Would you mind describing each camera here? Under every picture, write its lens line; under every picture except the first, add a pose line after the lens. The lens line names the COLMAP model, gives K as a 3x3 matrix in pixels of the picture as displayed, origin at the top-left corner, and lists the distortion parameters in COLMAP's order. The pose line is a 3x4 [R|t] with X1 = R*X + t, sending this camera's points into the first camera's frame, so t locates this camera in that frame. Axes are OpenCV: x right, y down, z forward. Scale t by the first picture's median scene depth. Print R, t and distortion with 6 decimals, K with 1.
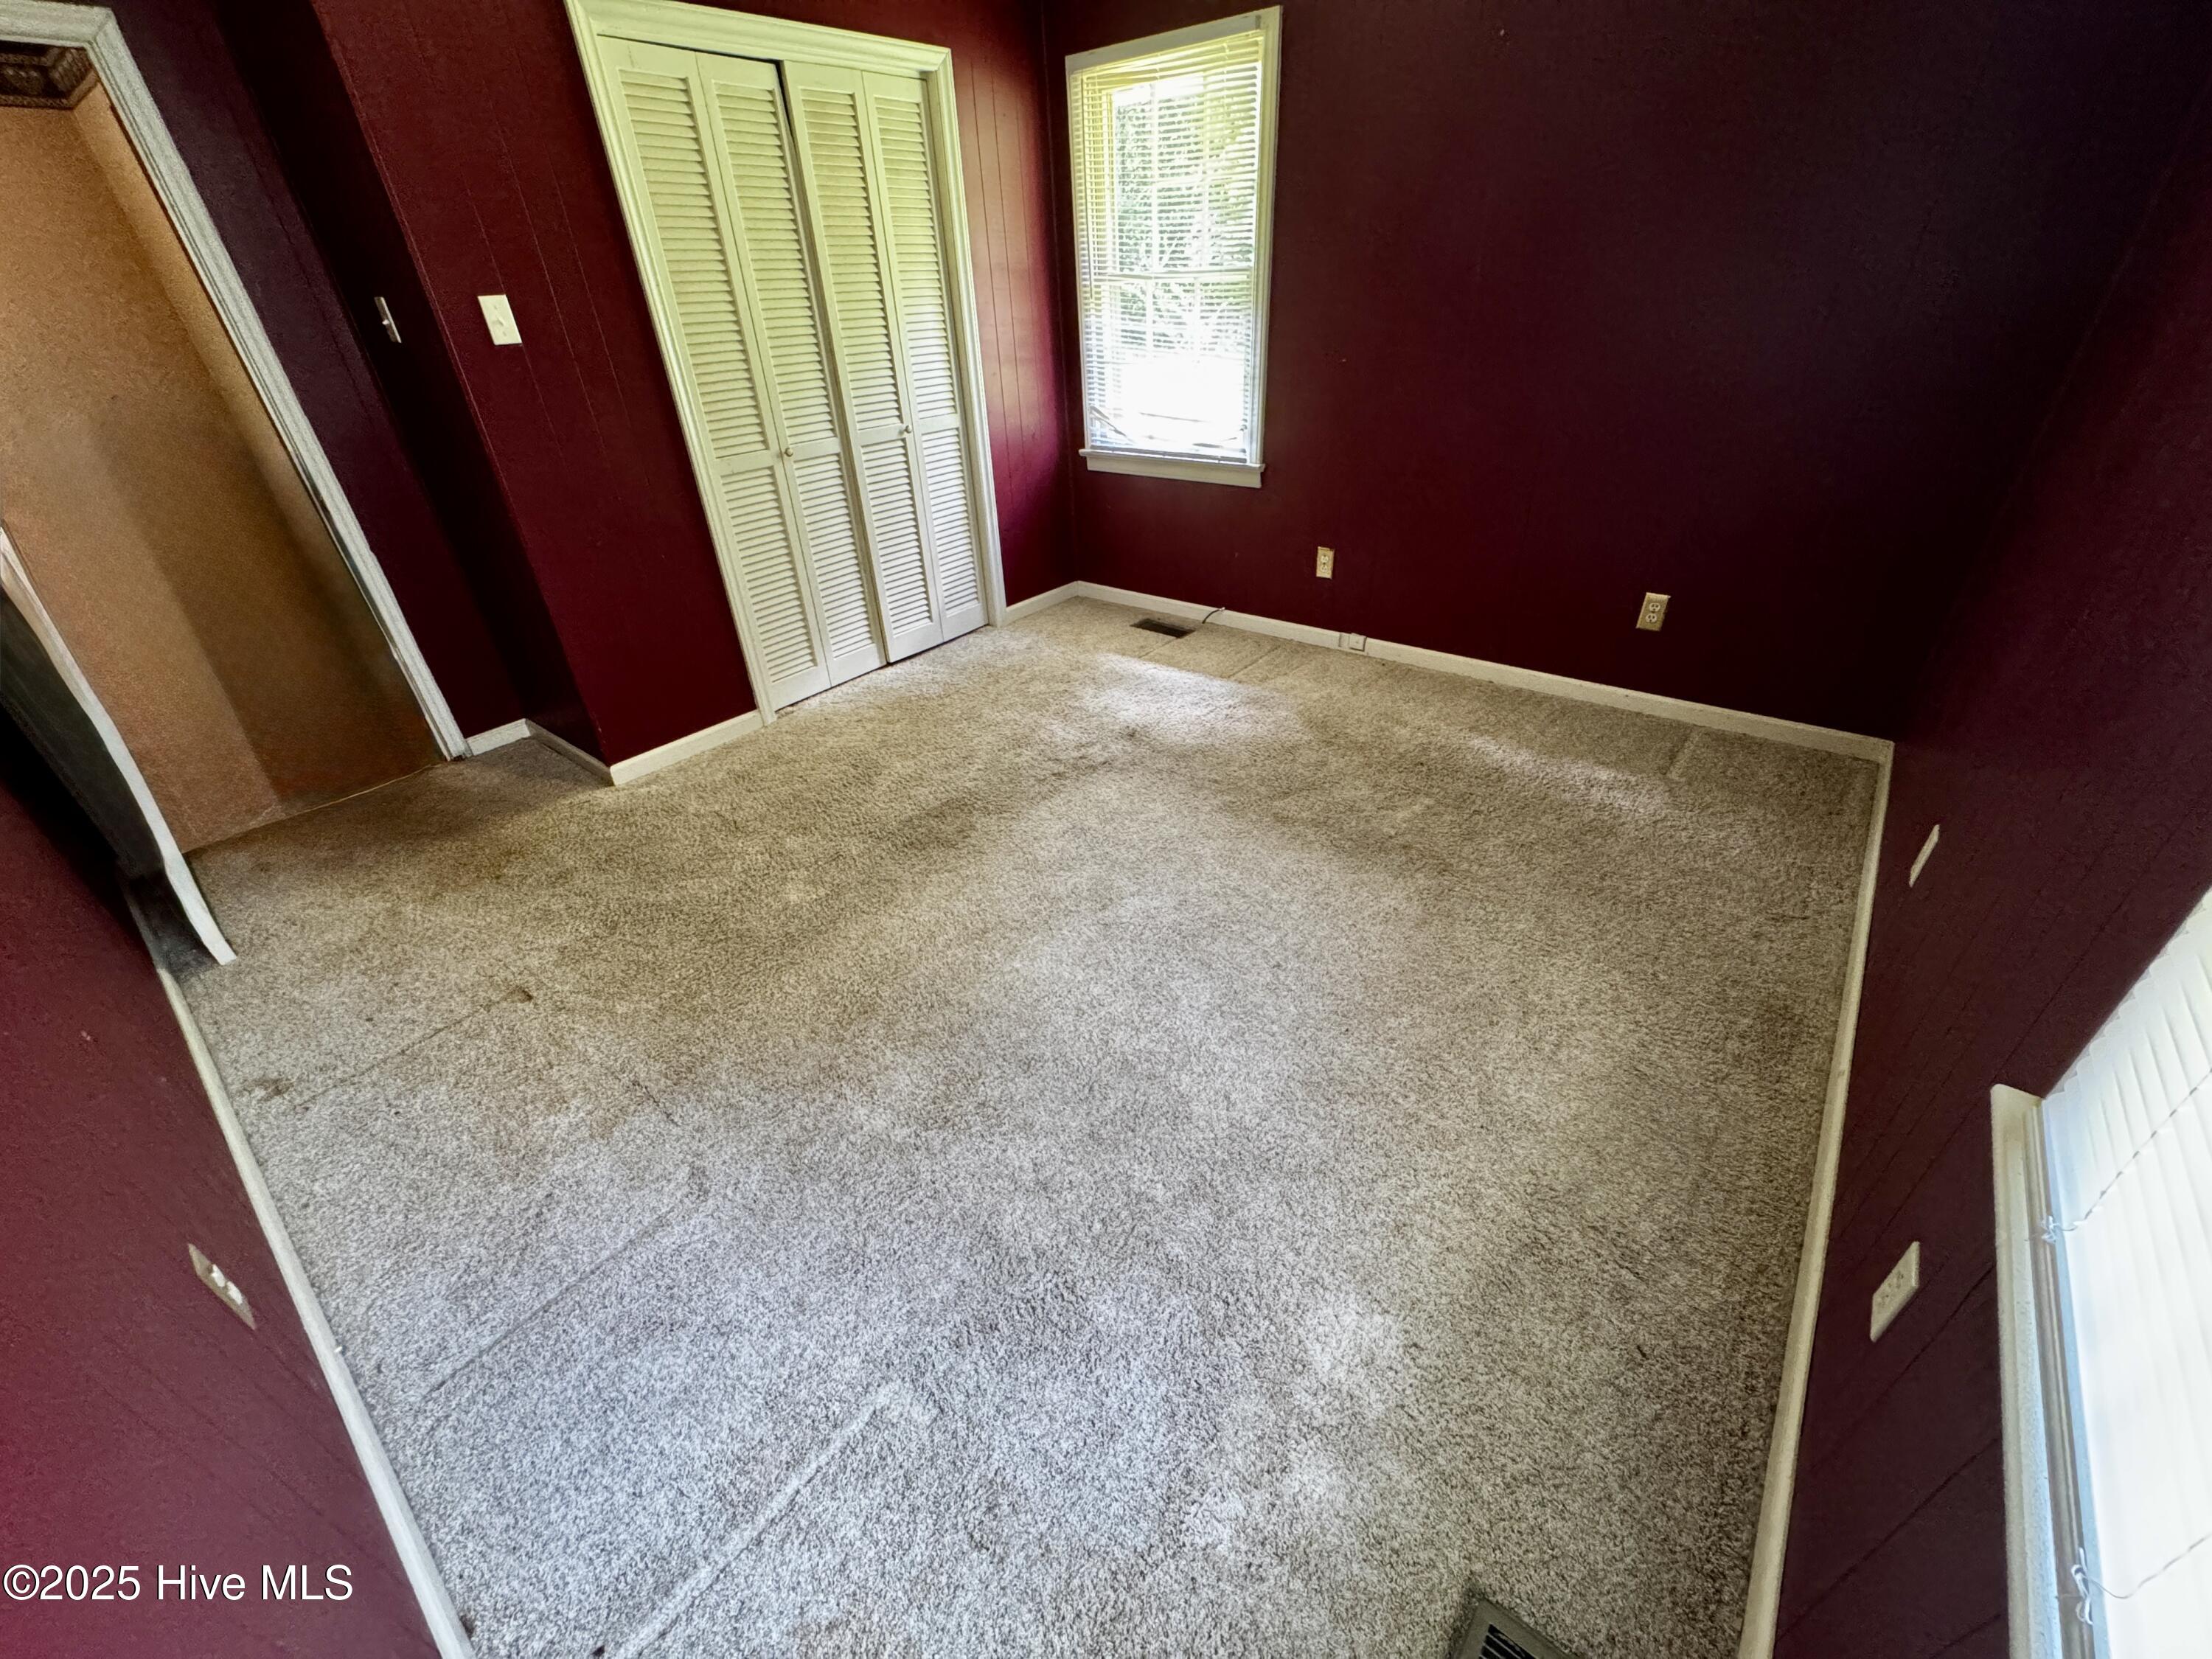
lens RADIAL K [[880.0, 0, 1102.8], [0, 880.0, 826.1], [0, 0, 1]] dist [-0.000624, 0.000030]
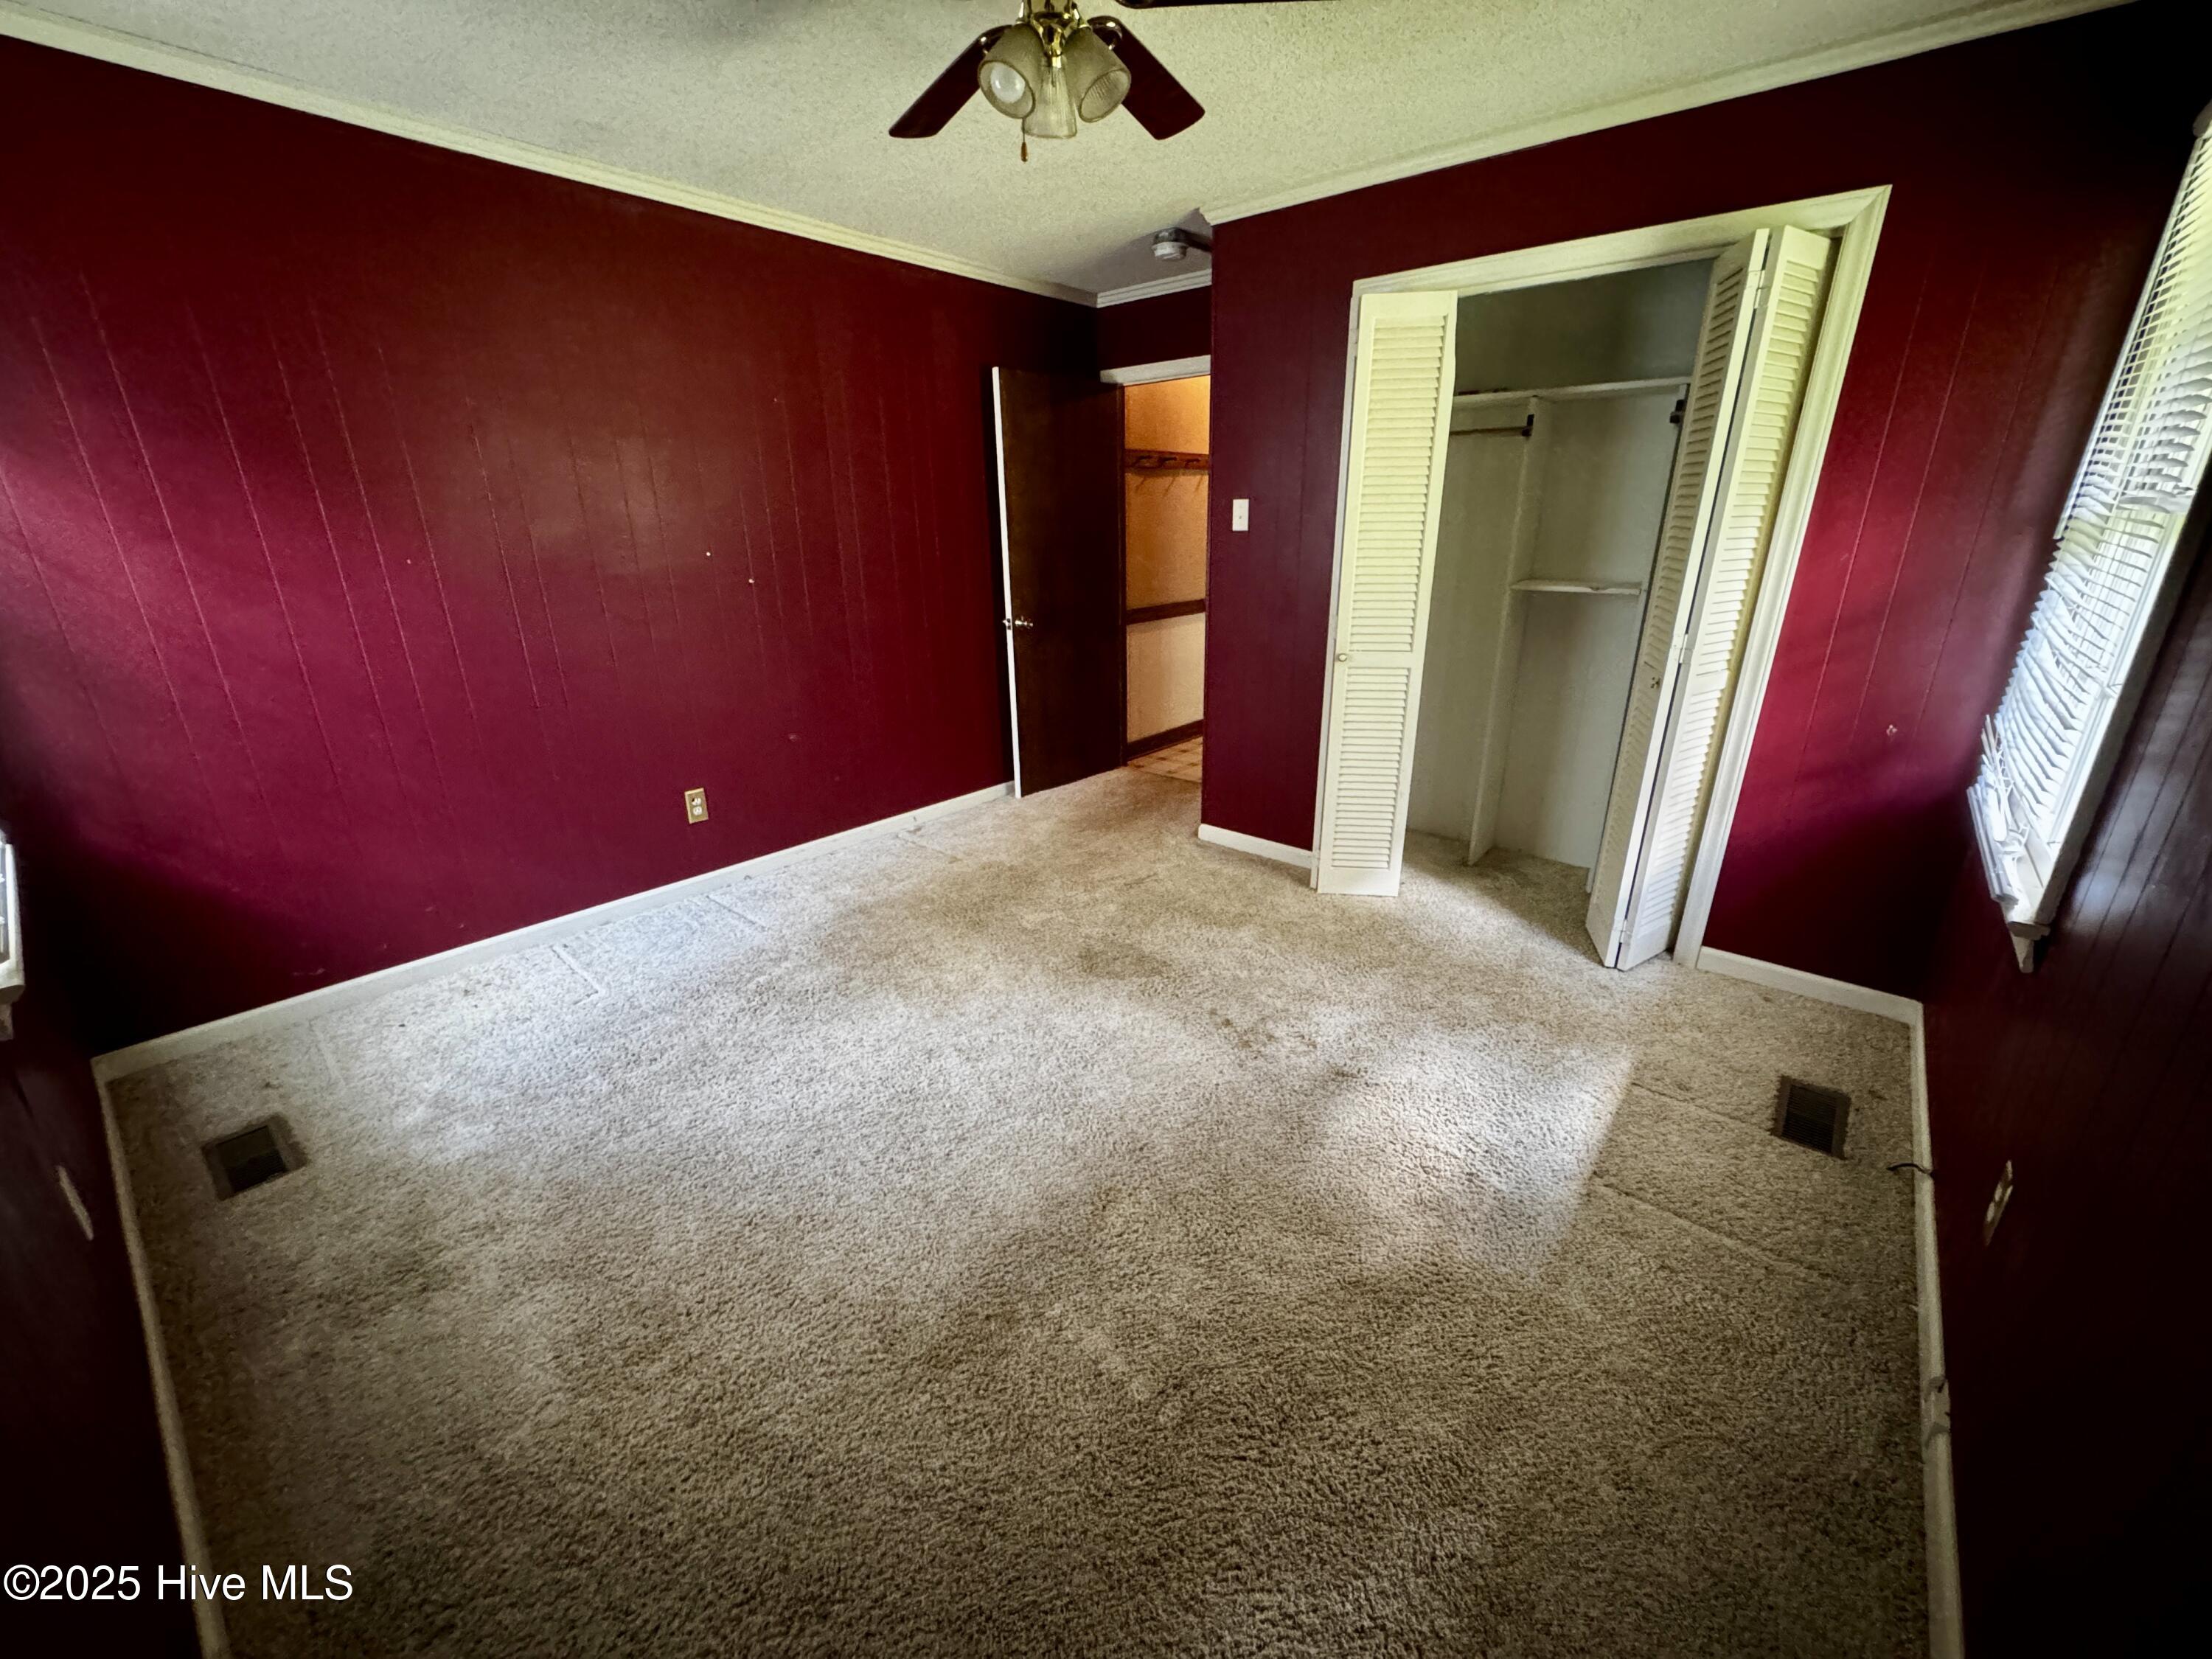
lens RADIAL K [[880.0, 0, 1108.2], [0, 880.0, 827.2], [0, 0, 1]] dist [-0.000624, 0.000030]
pose [[-0.013285, 0.382172, -0.923996, 0.734072], [-0.524198, 0.784253, 0.331910, -0.471685], [0.851493, 0.488766, 0.189915, 0.695579]]
